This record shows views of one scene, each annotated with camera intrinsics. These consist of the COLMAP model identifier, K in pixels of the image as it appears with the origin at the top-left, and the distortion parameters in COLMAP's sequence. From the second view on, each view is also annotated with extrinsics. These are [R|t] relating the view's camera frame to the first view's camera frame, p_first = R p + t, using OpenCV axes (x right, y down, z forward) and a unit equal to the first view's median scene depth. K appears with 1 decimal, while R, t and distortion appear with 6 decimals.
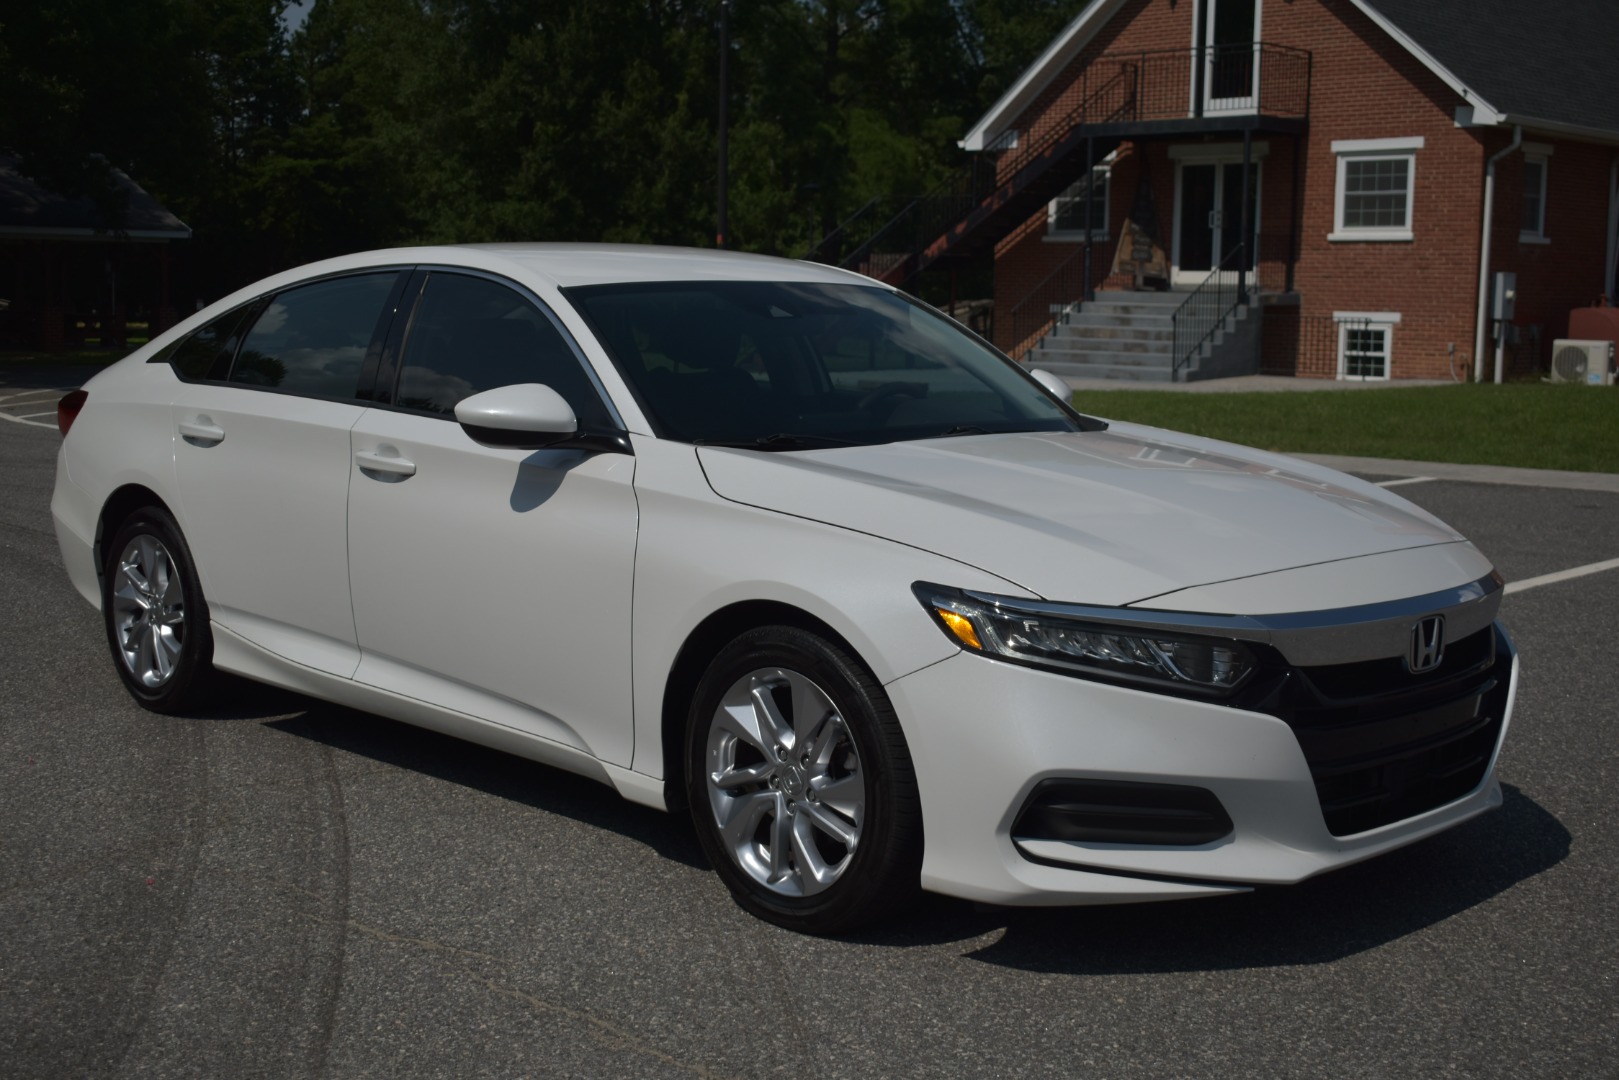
lens RADIAL K [[1948.1, 0, 794.4], [0, 1948.1, 548.6], [0, 0, 1]] dist [-0.016575, 0.000000]
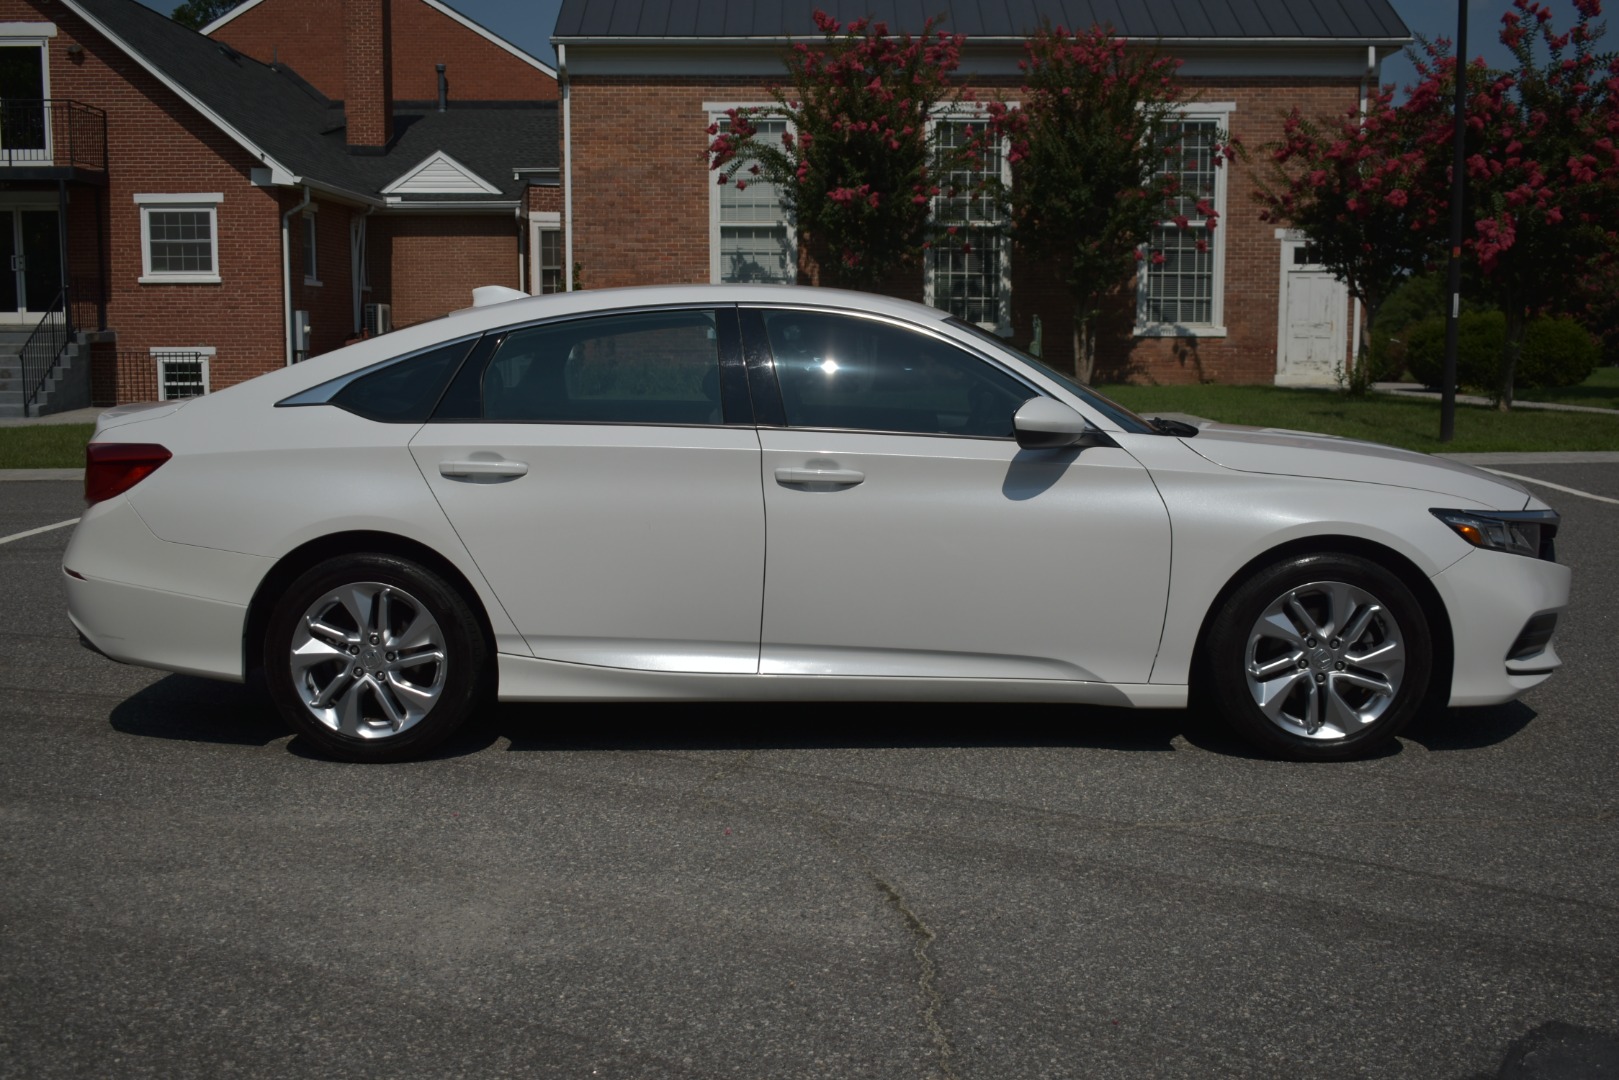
lens RADIAL K [[1732.6, 0, 764.0], [0, 1732.6, 558.0], [0, 0, 1]] dist [-0.027437, 0.000000]
pose [[0.716688, -0.103596, 0.689656, -0.175694], [0.103297, 0.993766, 0.041931, -0.007765], [-0.689701, 0.041187, 0.722922, 0.053767]]
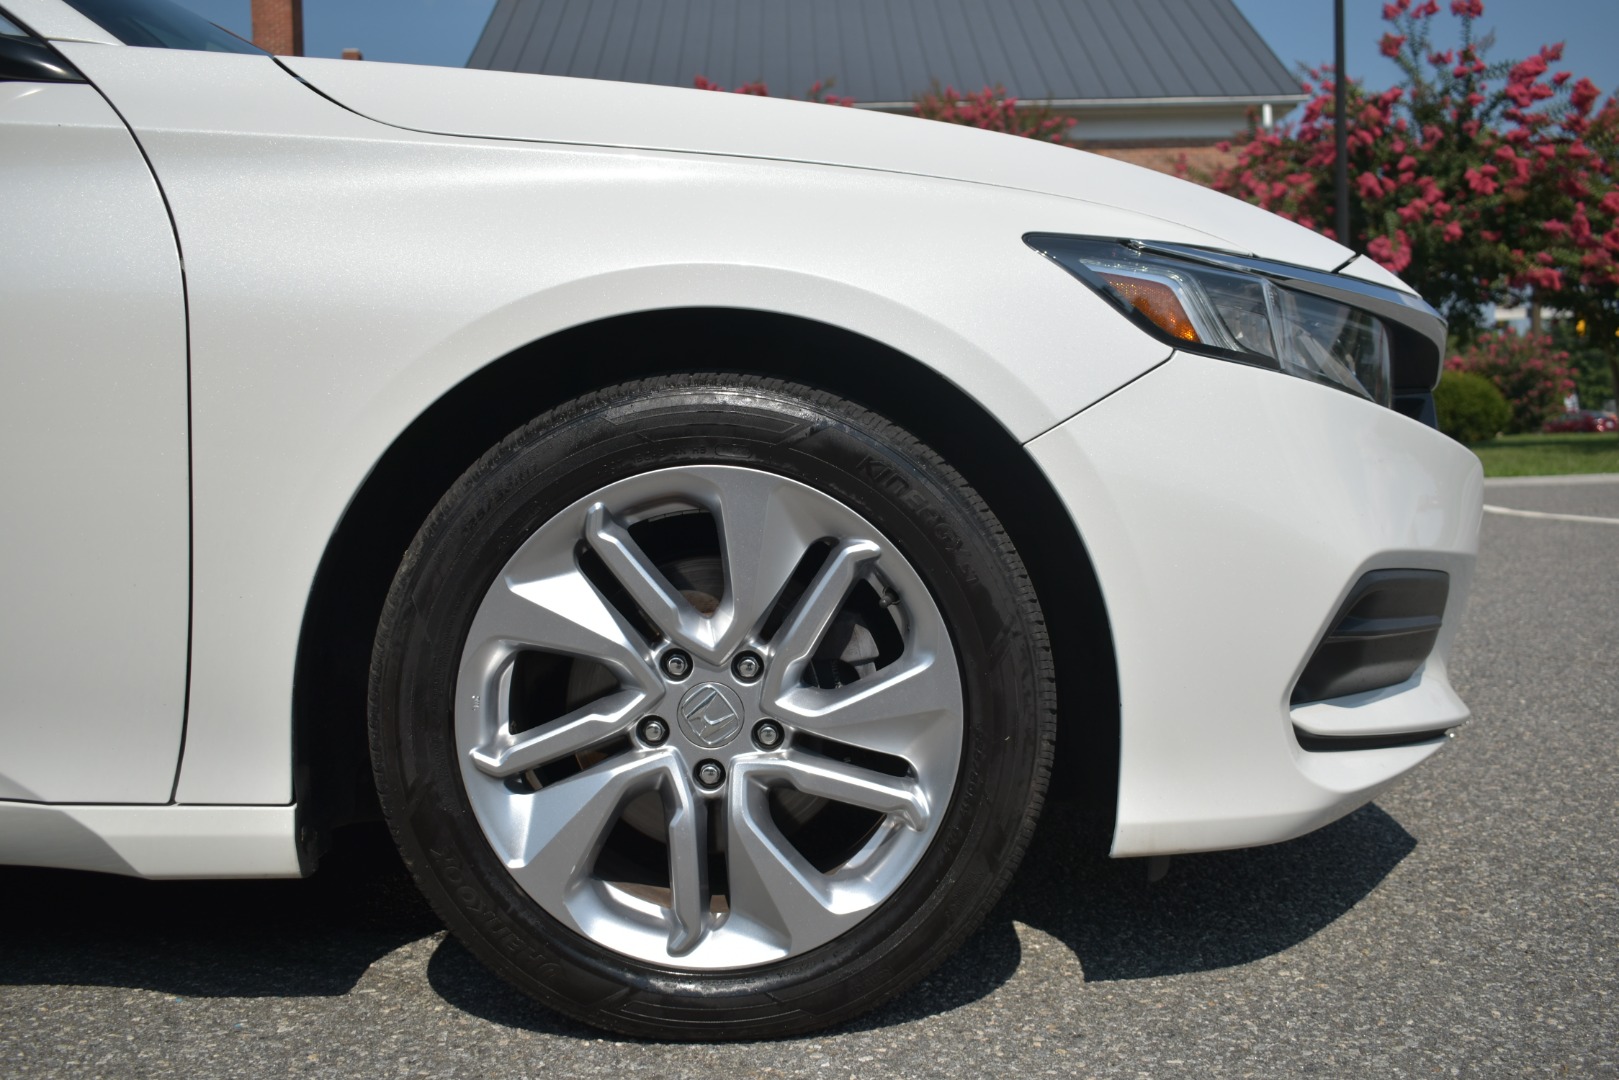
lens RADIAL K [[1570.4, 0, 805.2], [0, 1570.4, 543.8], [0, 0, 1]] dist [-0.005754, 0.000000]
pose [[0.696082, -0.073224, 0.714219, -0.037212], [0.125408, 0.991893, -0.020531, 0.013403], [-0.706925, 0.103860, 0.699621, 0.108266]]
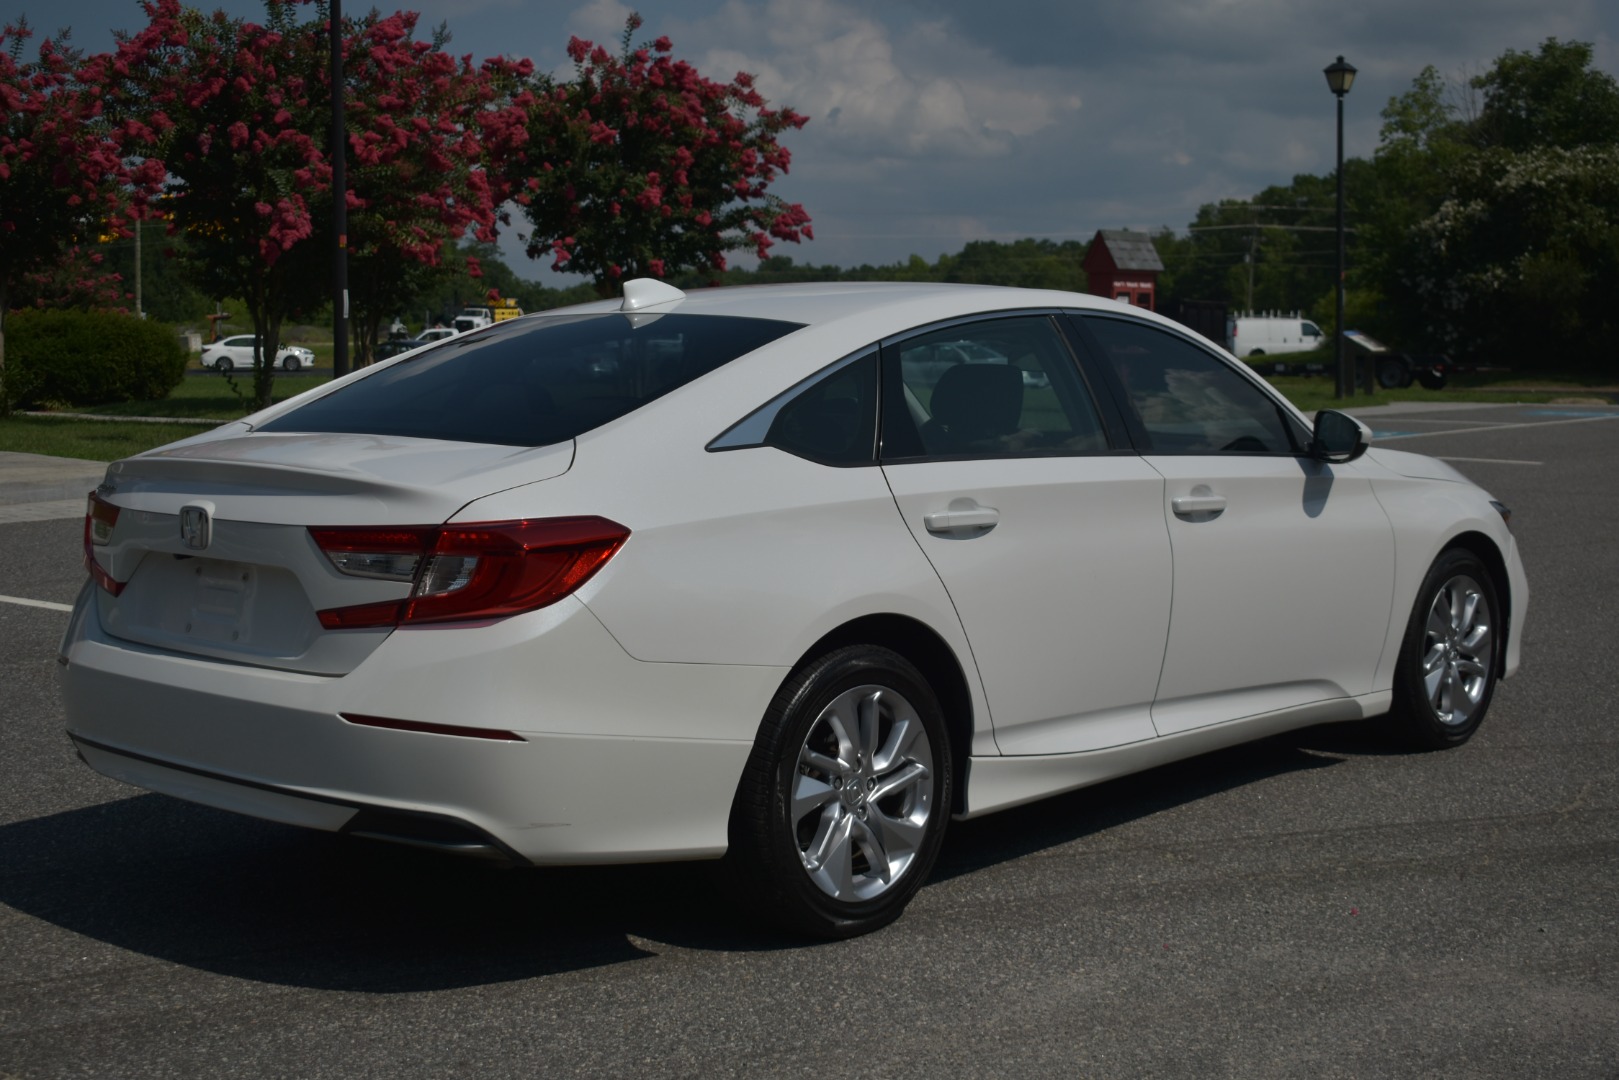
lens RADIAL K [[2244.8, 0, 812.8], [0, 2244.8, 536.6], [0, 0, 1]] dist [-0.009366, 0.000000]
pose [[-0.074995, -0.102996, 0.991851, -0.254239], [0.131552, 0.984936, 0.112225, -0.034586], [-0.988468, 0.138897, -0.060316, 0.237939]]
